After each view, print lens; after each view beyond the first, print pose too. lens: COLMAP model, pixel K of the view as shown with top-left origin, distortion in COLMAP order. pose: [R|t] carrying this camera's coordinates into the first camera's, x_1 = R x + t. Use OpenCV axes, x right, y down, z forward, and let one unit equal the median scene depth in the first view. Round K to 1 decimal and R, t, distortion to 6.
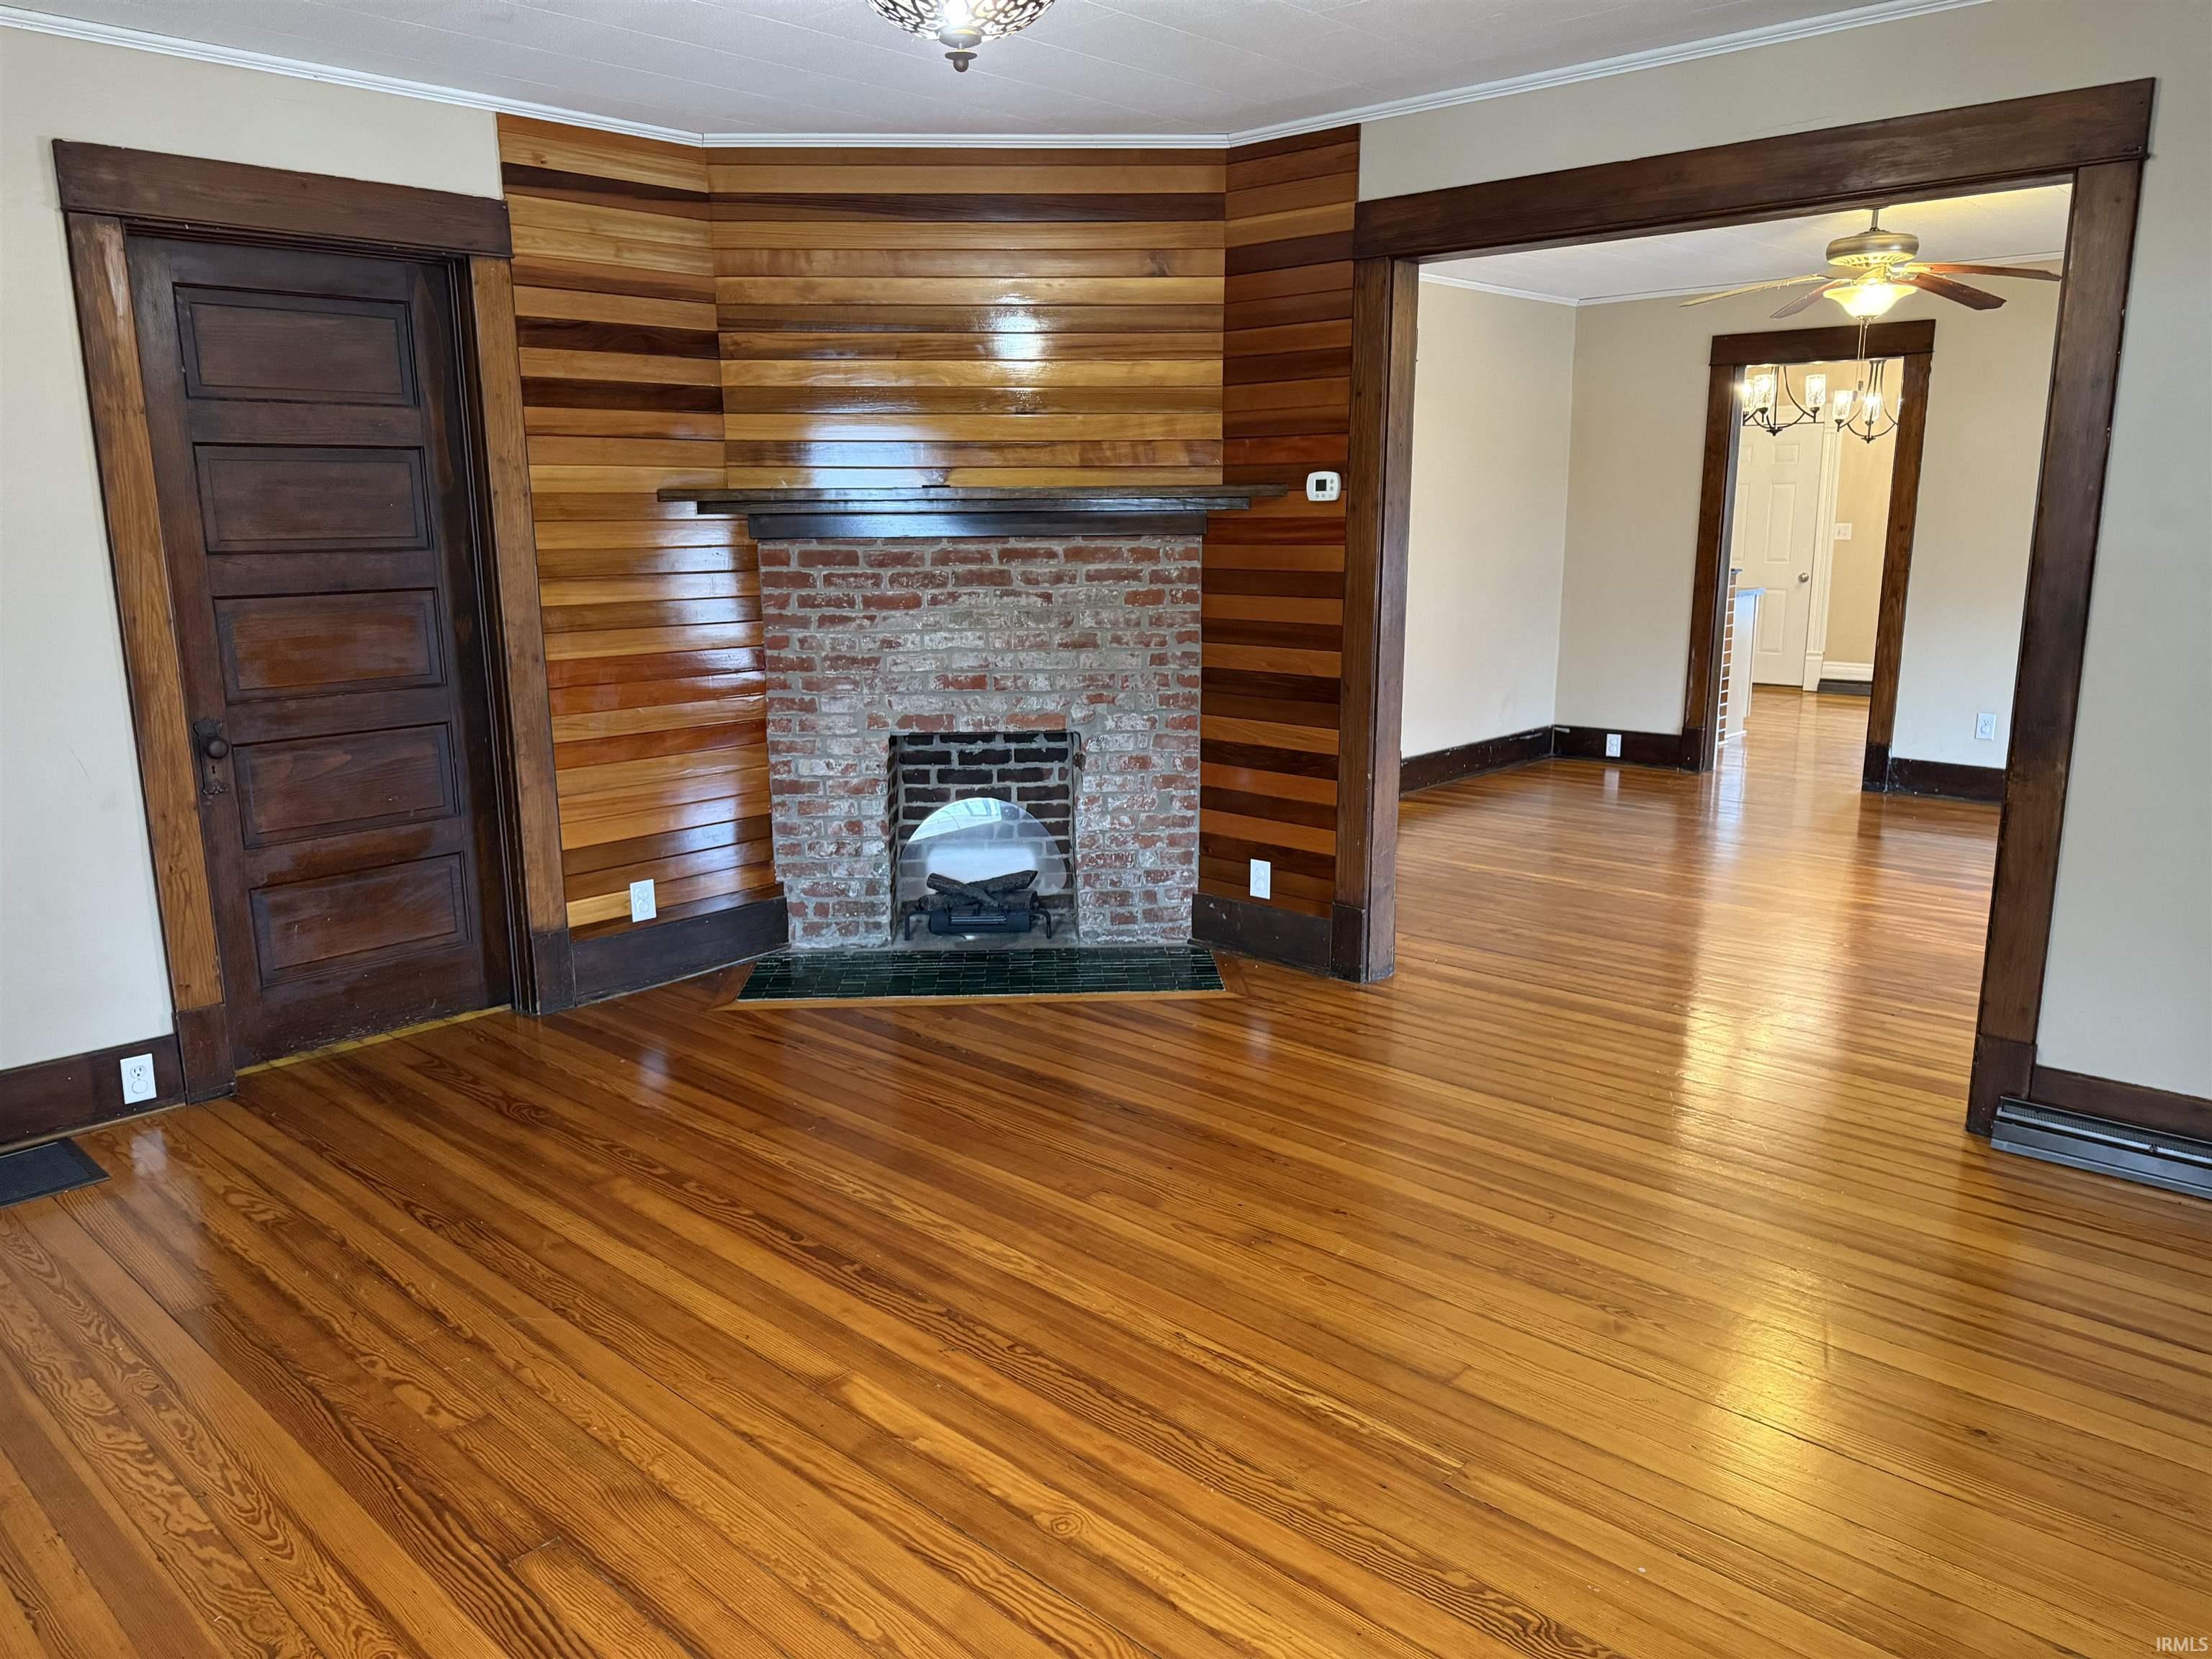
lens RADIAL K [[1559.4, 0, 1106.0], [0, 1559.4, 829.5], [0, 0, 1]] dist [0.126705, -0.165292]
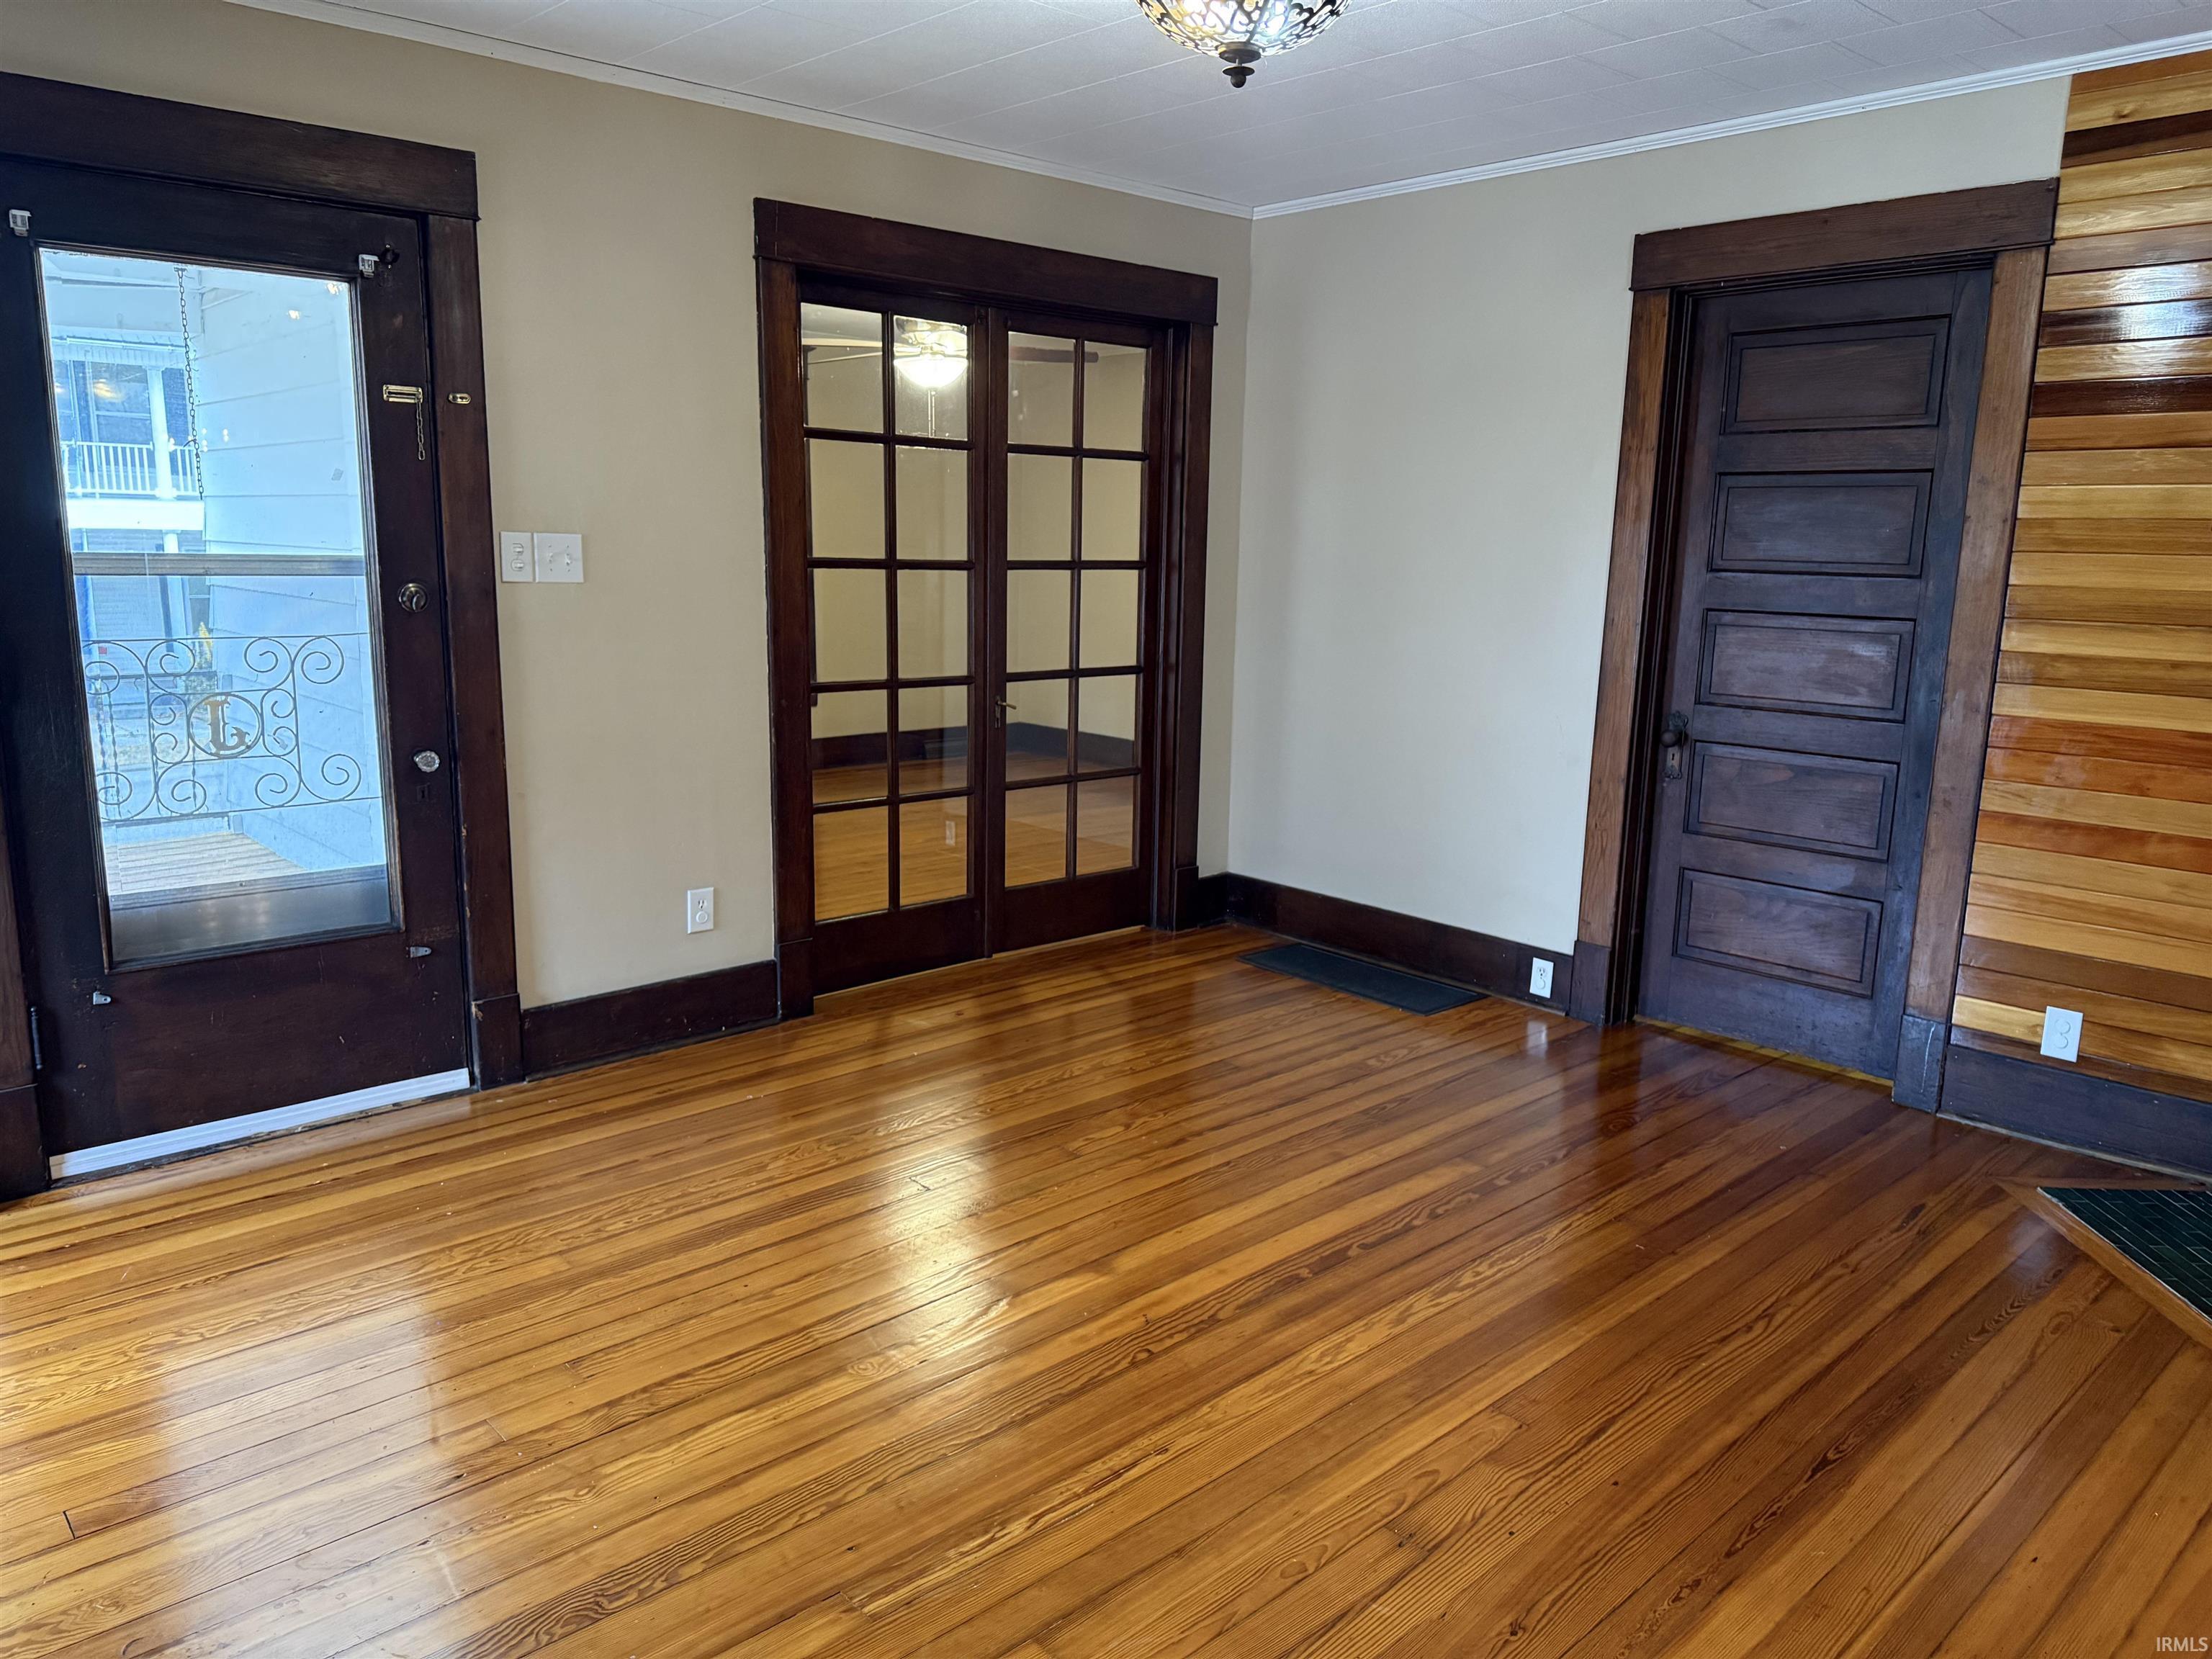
lens RADIAL K [[1539.8, 0, 1077.0], [0, 1539.8, 832.7], [0, 0, 1]] dist [0.013774, 0.002287]
pose [[-0.090575, 0.195416, -0.976529, 0.658300], [-0.218476, 0.952774, 0.210926, -0.144278], [0.971630, 0.232453, -0.043604, 0.725556]]
